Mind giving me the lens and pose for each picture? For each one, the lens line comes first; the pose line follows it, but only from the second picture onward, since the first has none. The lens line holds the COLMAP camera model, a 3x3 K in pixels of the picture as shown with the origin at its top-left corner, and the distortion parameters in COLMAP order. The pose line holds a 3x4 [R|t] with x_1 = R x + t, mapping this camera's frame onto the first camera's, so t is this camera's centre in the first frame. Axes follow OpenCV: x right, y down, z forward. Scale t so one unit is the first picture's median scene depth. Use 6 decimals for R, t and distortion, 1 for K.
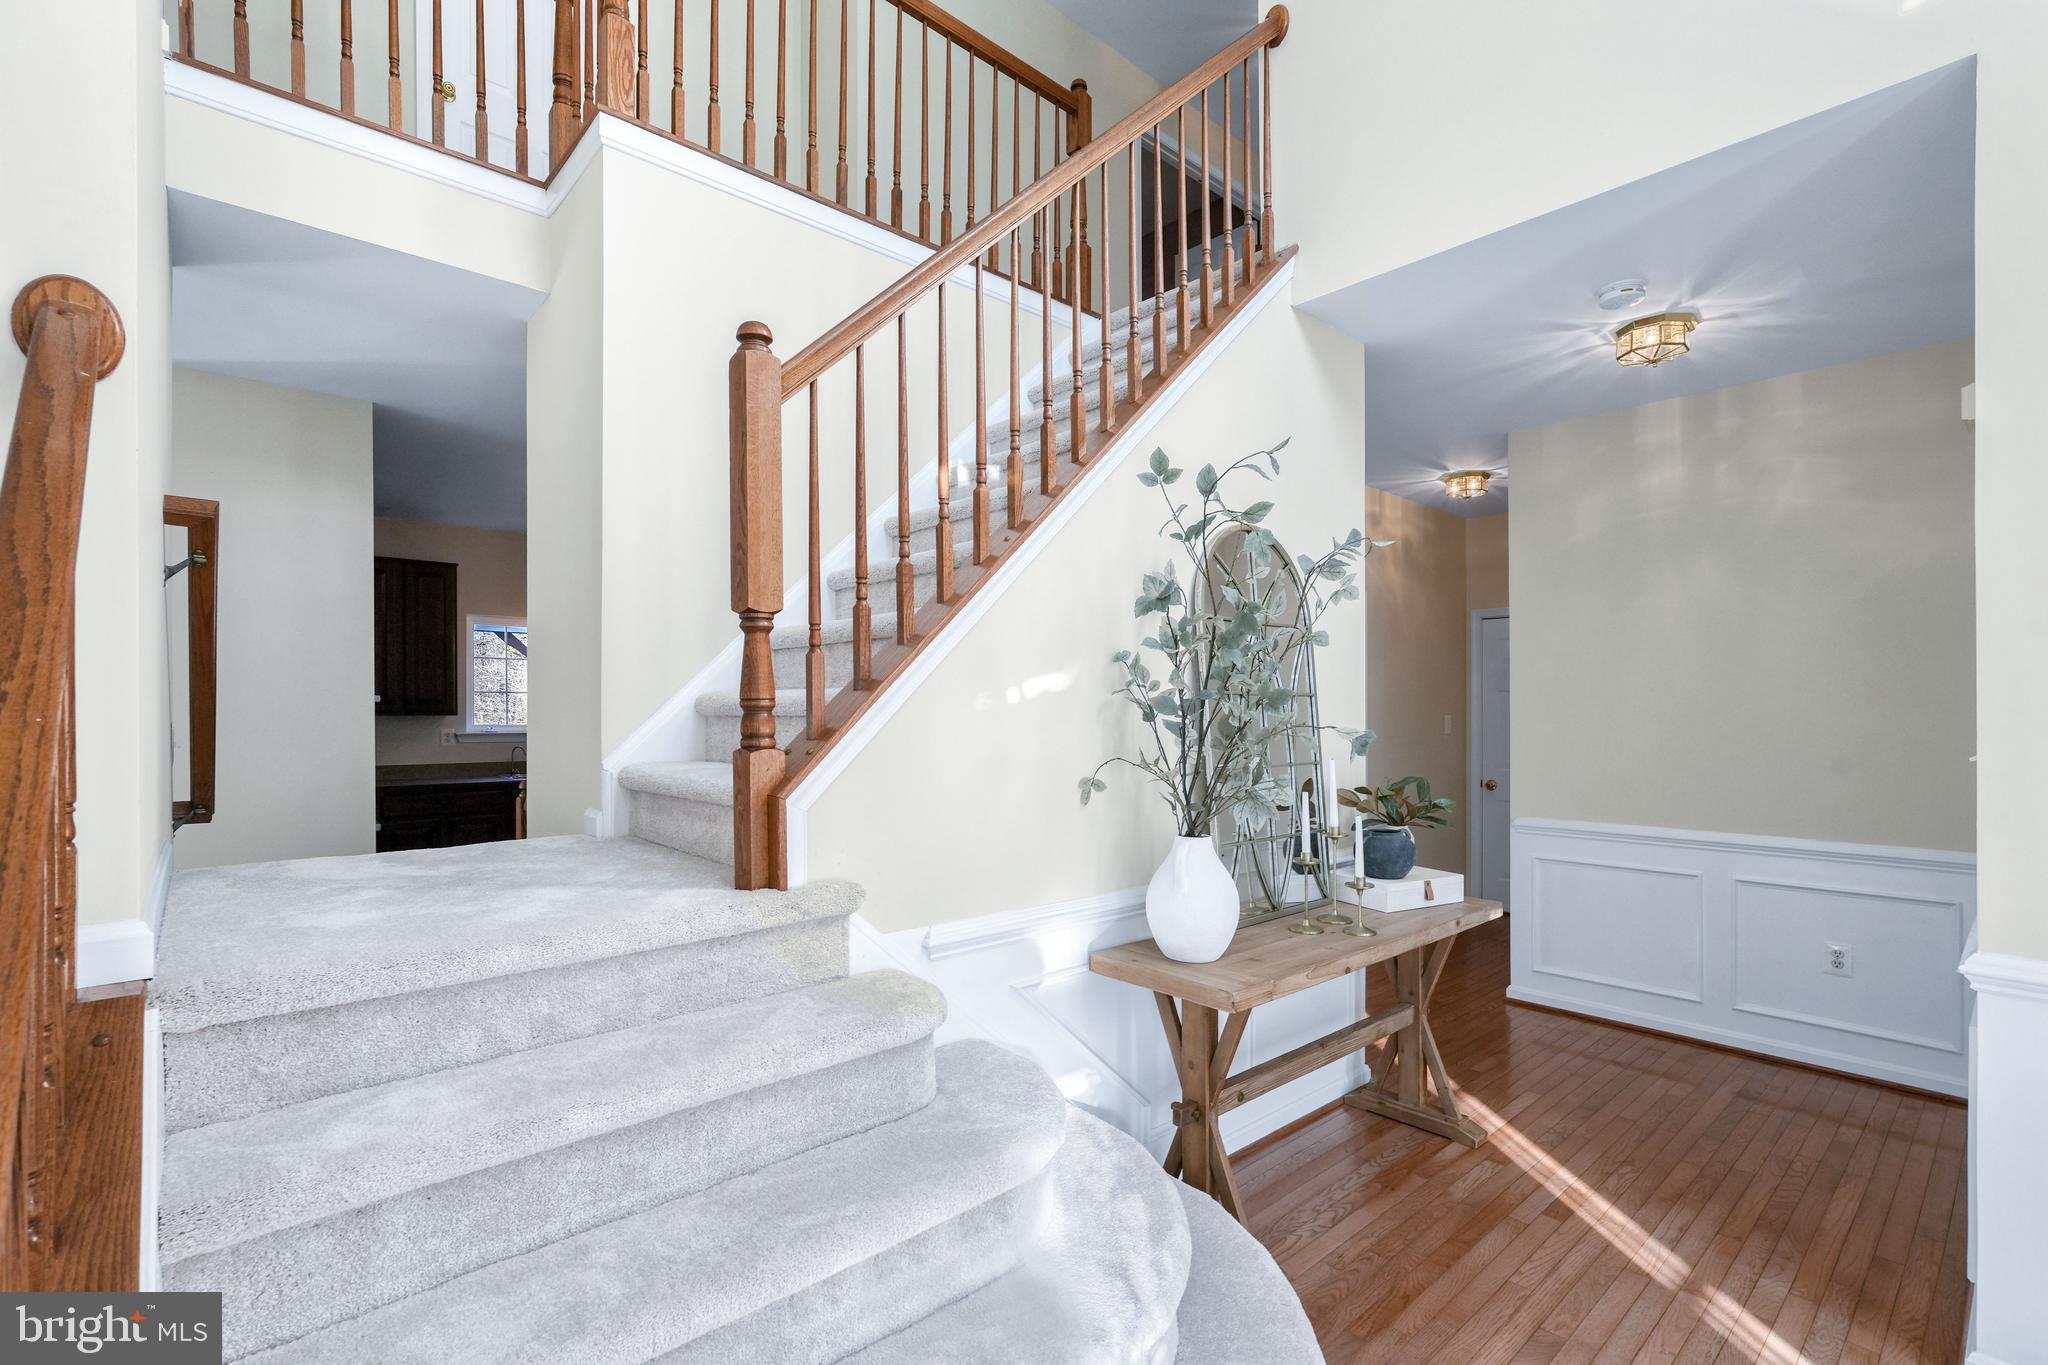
lens RADIAL K [[933.7, 0, 1017.2], [0, 933.7, 714.5], [0, 0, 1]] dist [-0.017383, 0.009944]
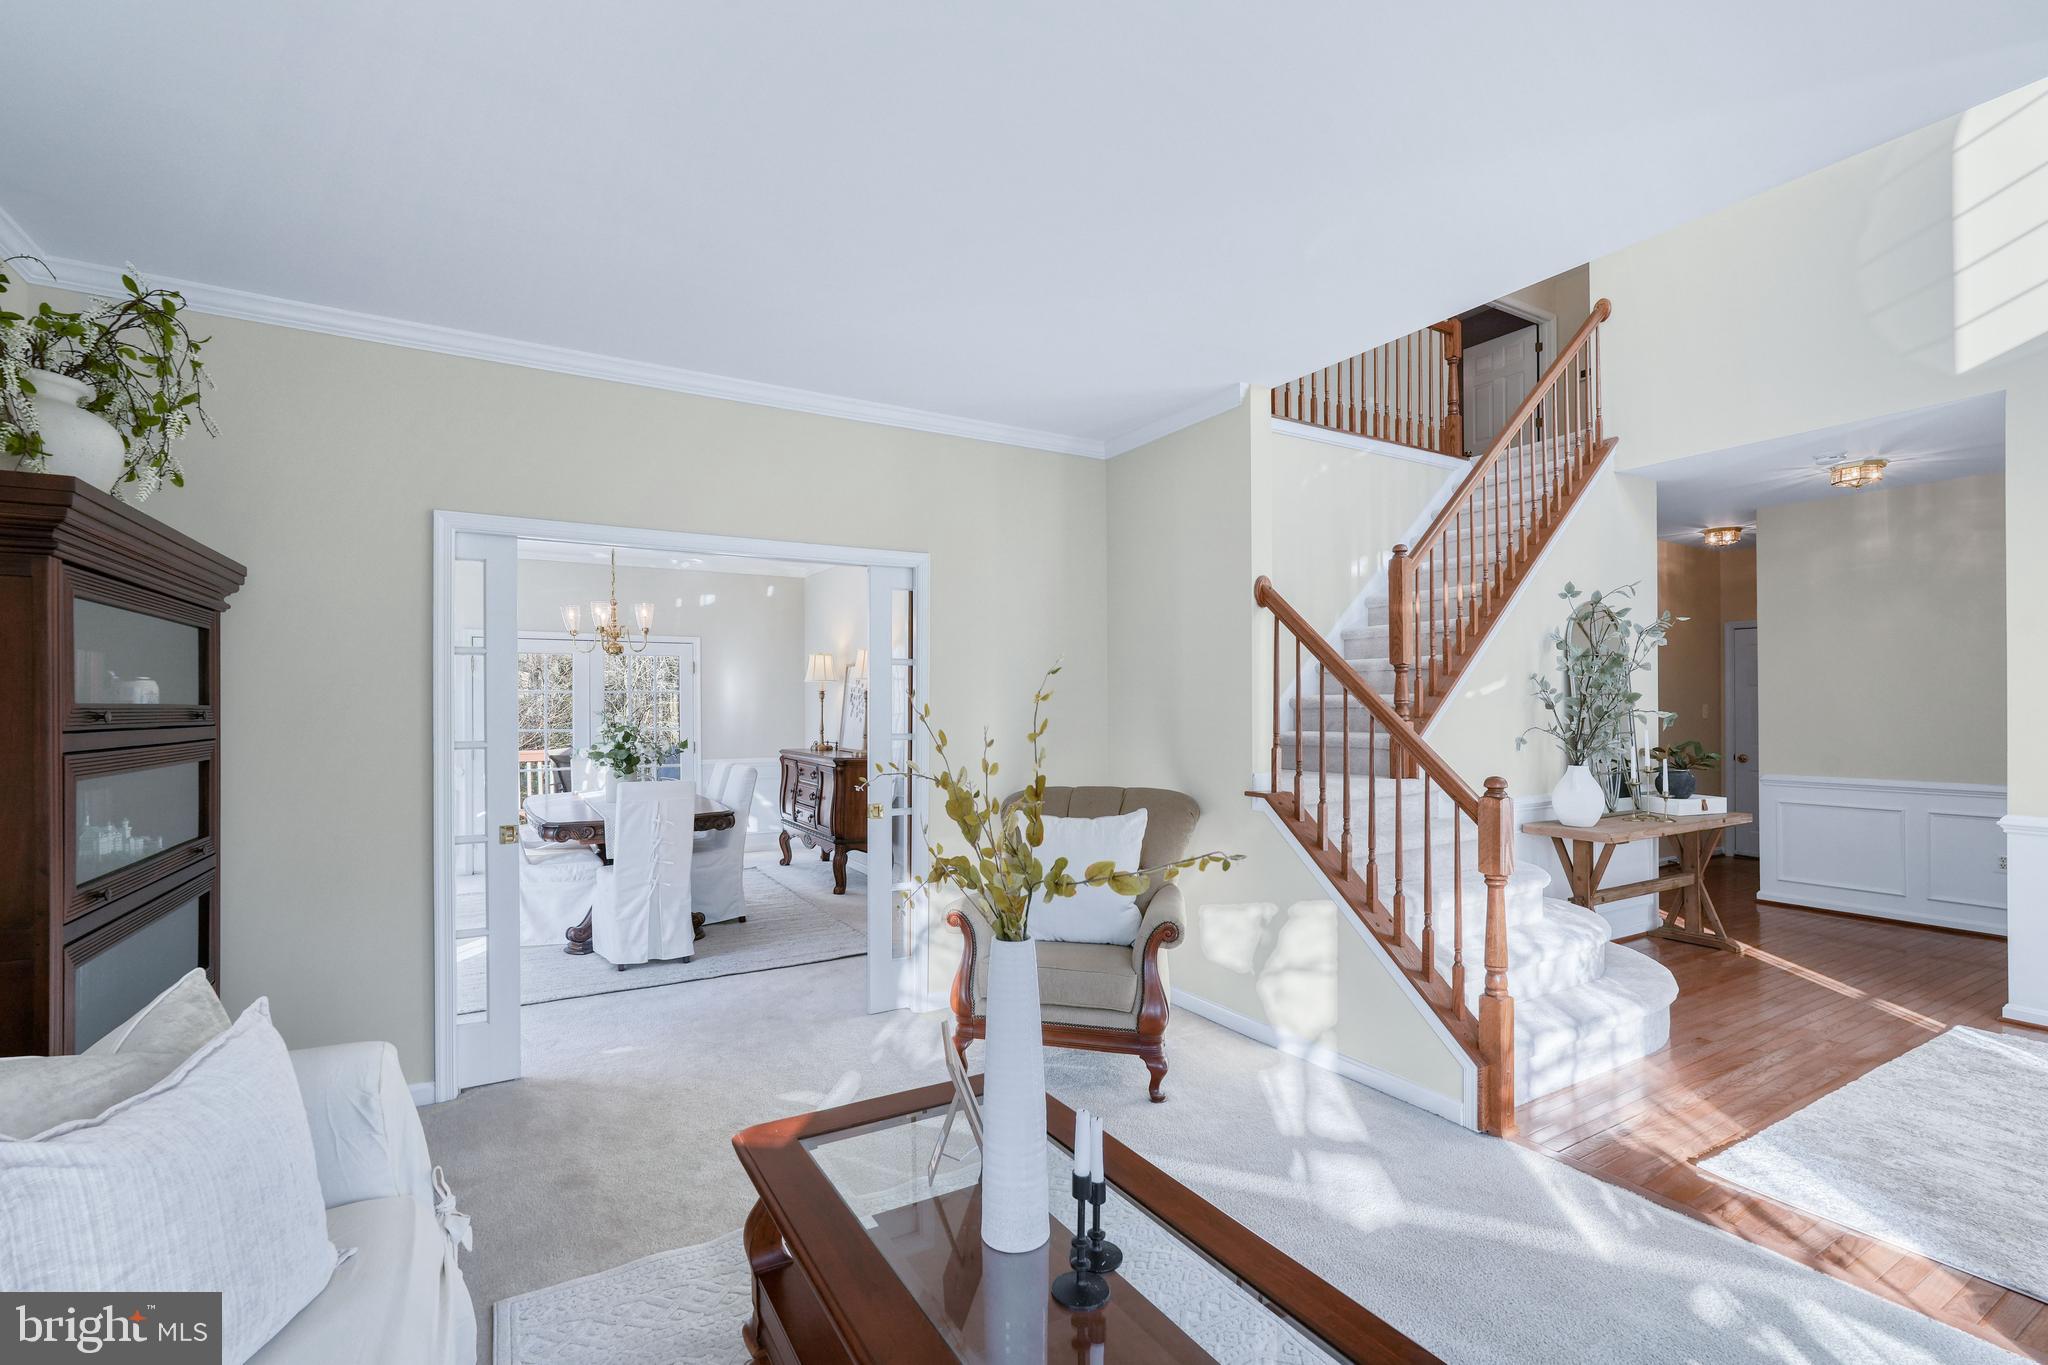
lens RADIAL K [[912.7, 0, 1019.6], [0, 912.7, 712.8], [0, 0, 1]] dist [-0.004347, -0.000072]
pose [[0.980378, -0.007036, -0.197000, -0.557168], [0.008030, 0.999959, 0.004247, -0.002088], [0.196962, -0.005746, 0.980394, -1.075965]]
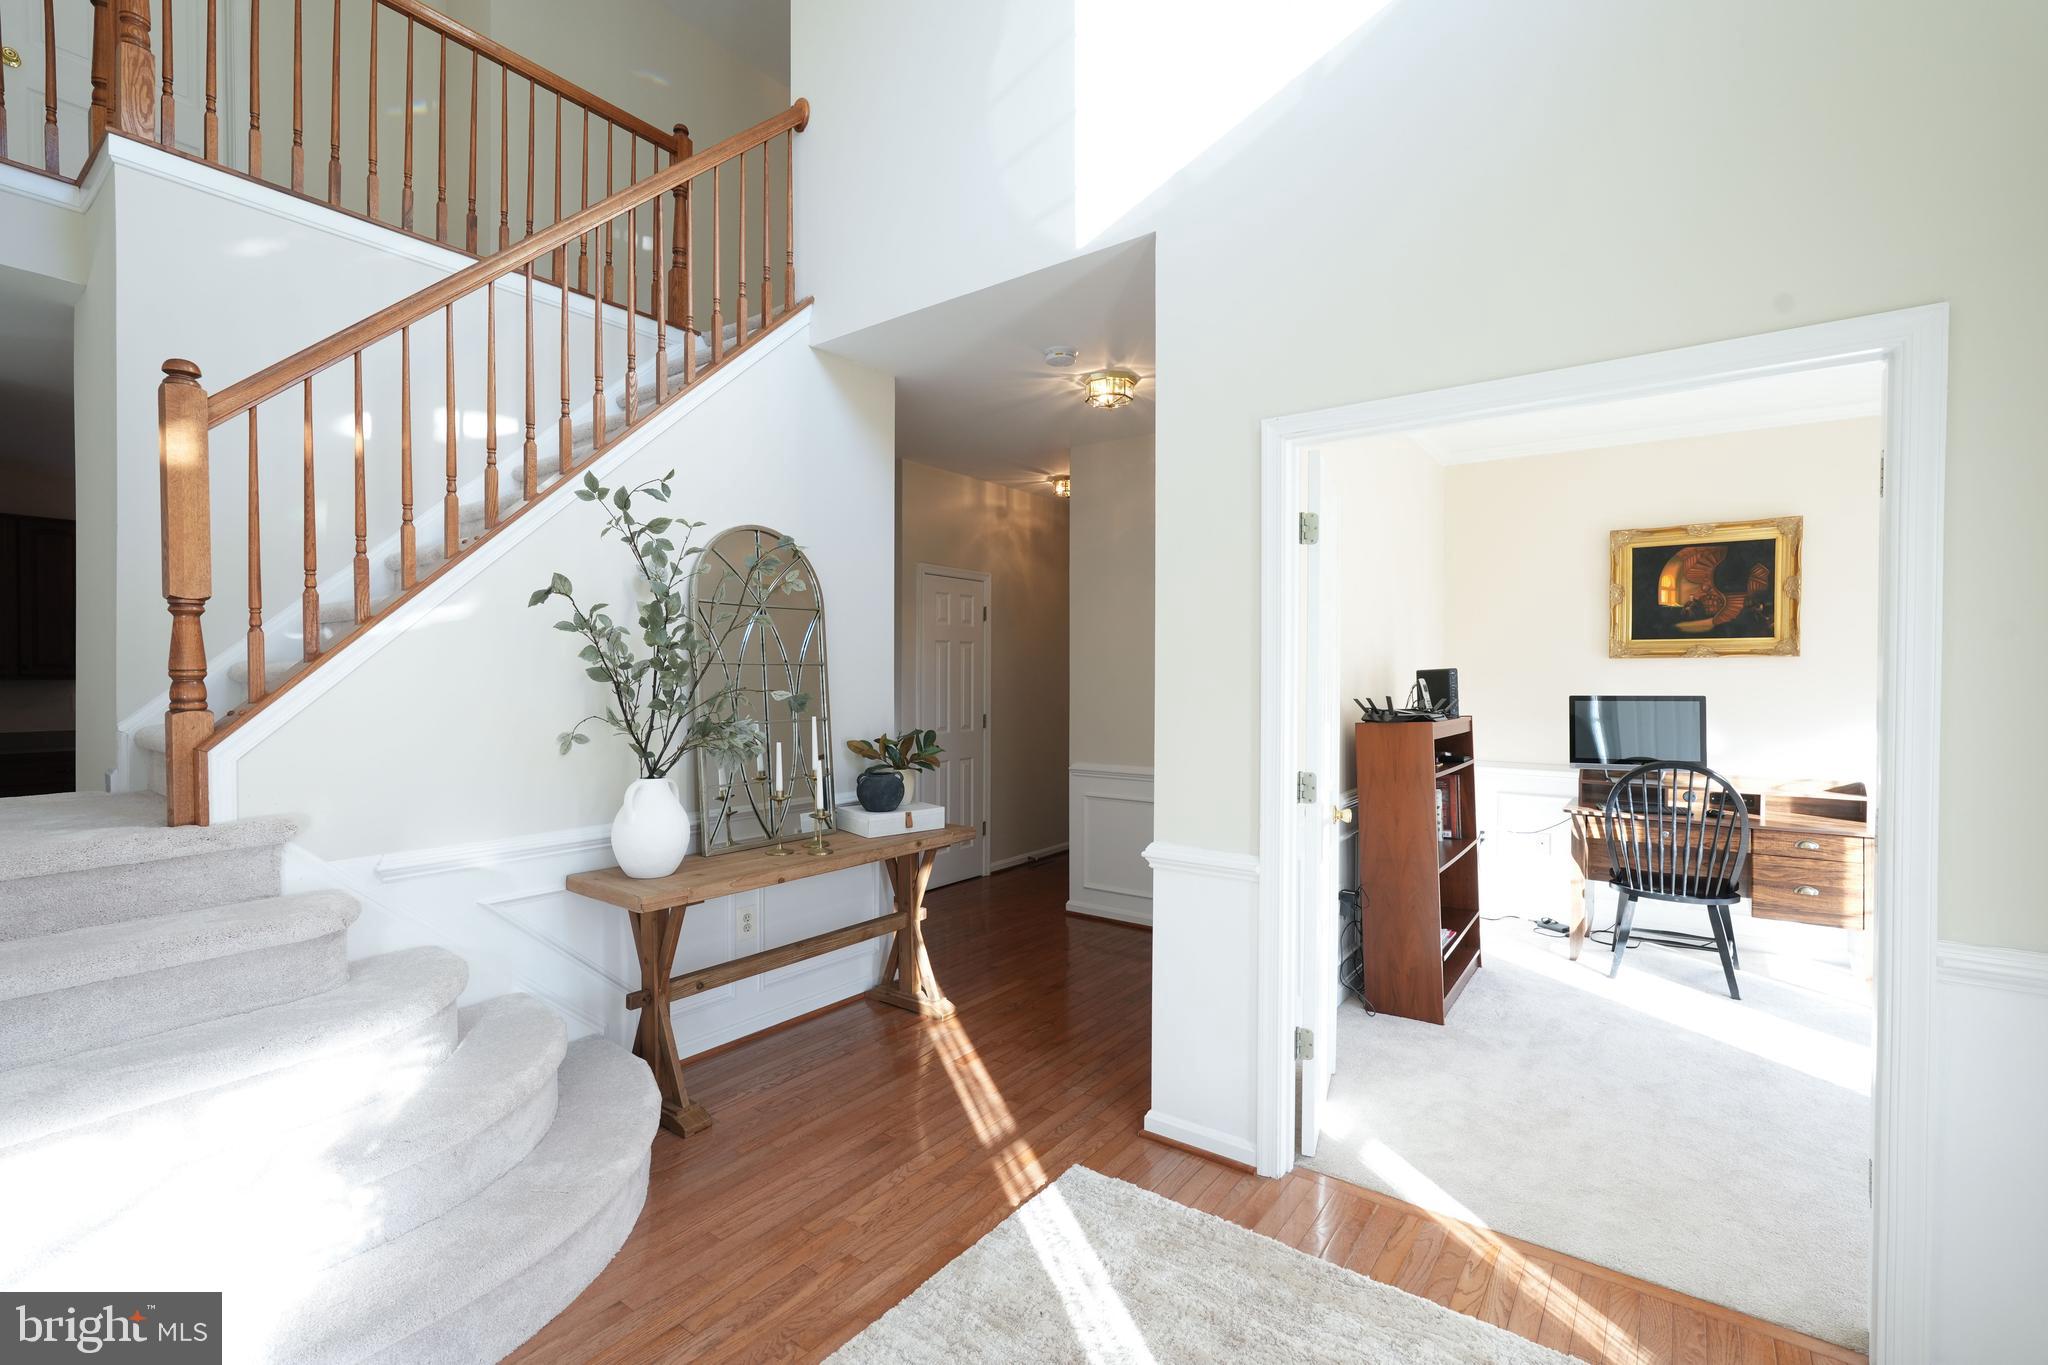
lens RADIAL K [[905.5, 0, 1025.2], [0, 905.5, 676.7], [0, 0, 1]] dist [-0.018971, 0.009402]
pose [[0.979307, -0.000401, 0.202380, 0.401656], [0.000402, 1.000000, 0.000038, -0.005326], [-0.202380, 0.000044, 0.979307, -0.265770]]
